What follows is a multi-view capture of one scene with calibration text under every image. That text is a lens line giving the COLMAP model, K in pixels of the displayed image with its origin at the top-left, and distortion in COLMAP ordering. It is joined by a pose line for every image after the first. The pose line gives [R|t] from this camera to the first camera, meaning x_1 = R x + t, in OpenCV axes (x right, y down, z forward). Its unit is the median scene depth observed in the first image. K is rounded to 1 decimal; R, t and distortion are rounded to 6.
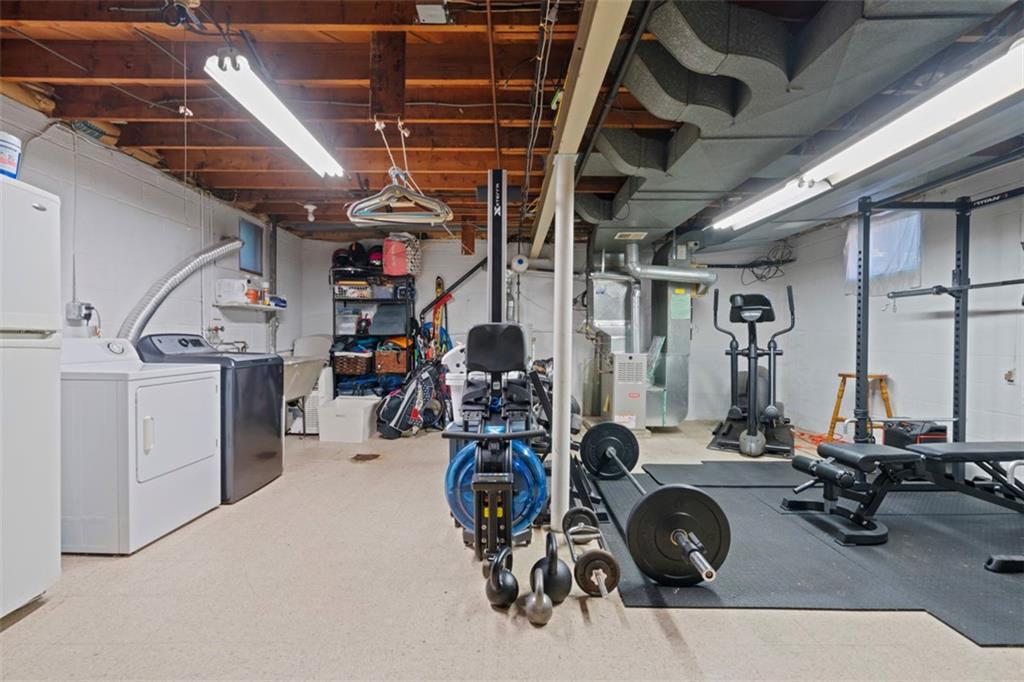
lens RADIAL K [[462.6, 0, 512.7], [0, 462.6, 344.4], [0, 0, 1]] dist [-0.000599, 0.000347]
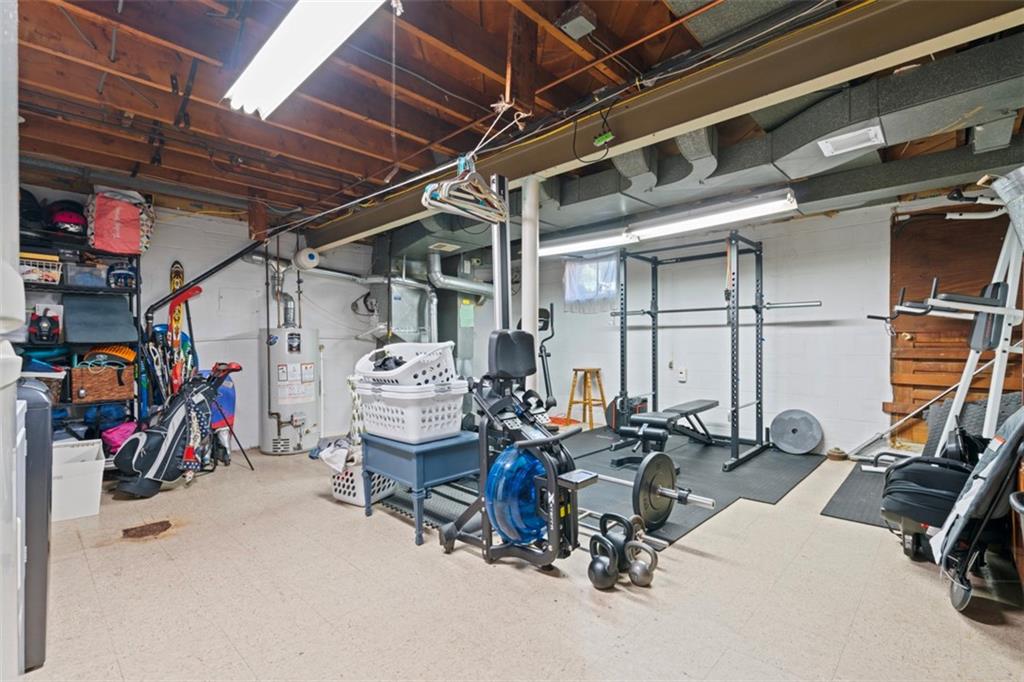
lens RADIAL K [[464.5, 0, 512.9], [0, 464.5, 344.8], [0, 0, 1]] dist [-0.001419, 0.000248]
pose [[0.698662, -0.008311, 0.715404, -0.367638], [0.017361, 0.999835, -0.005340, -0.004027], [-0.715242, 0.016152, 0.698691, 0.144619]]
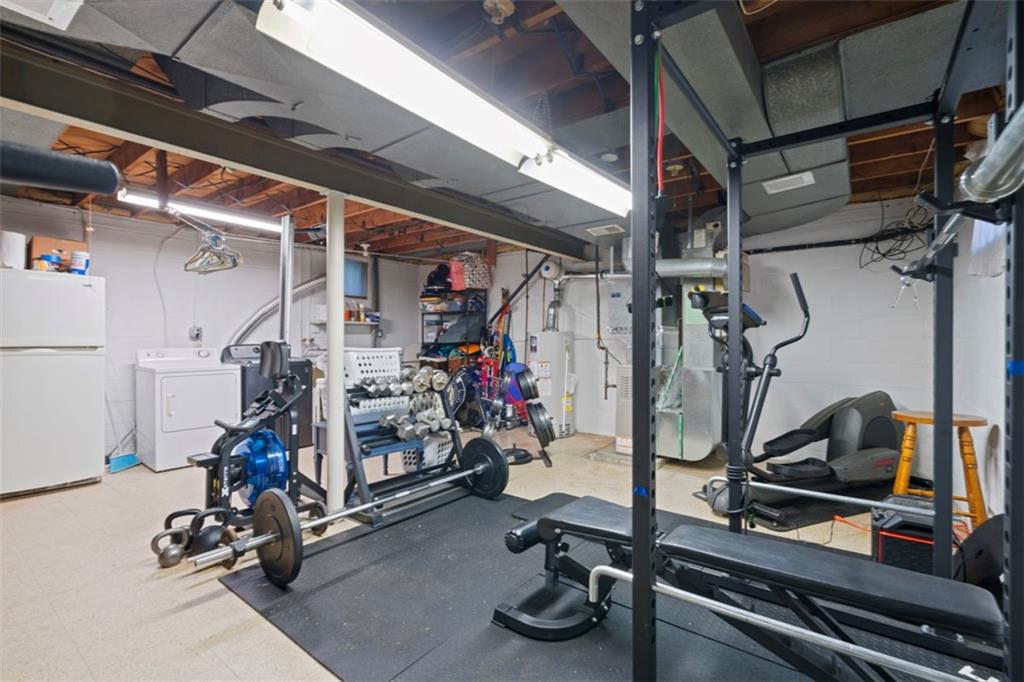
lens RADIAL K [[464.5, 0, 512.9], [0, 464.5, 344.8], [0, 0, 1]] dist [-0.001419, 0.000248]
pose [[0.791746, 0.006115, -0.610820, 0.606916], [-0.006836, 0.999976, 0.001150, -0.019402], [0.610812, 0.003265, 0.791769, 0.194028]]
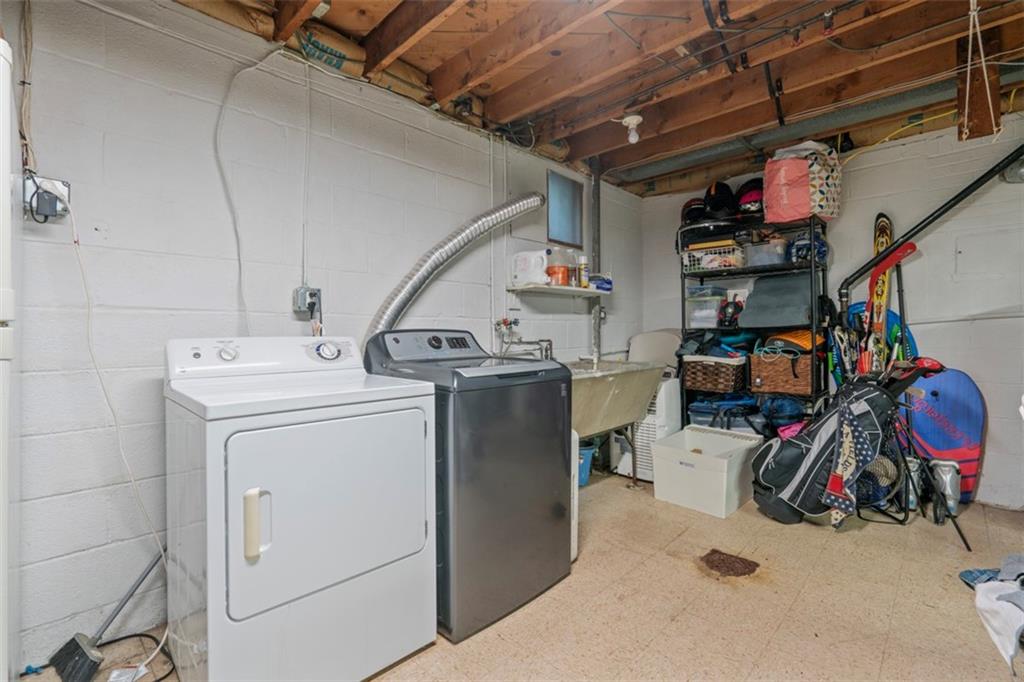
lens RADIAL K [[467.3, 0, 510.1], [0, 467.3, 335.5], [0, 0, 1]] dist [-0.002537, 0.000385]
pose [[0.712911, -0.009451, -0.701191, -0.106853], [0.000976, 0.999922, -0.012485, -0.003541], [0.701254, 0.008216, 0.712864, 0.393063]]
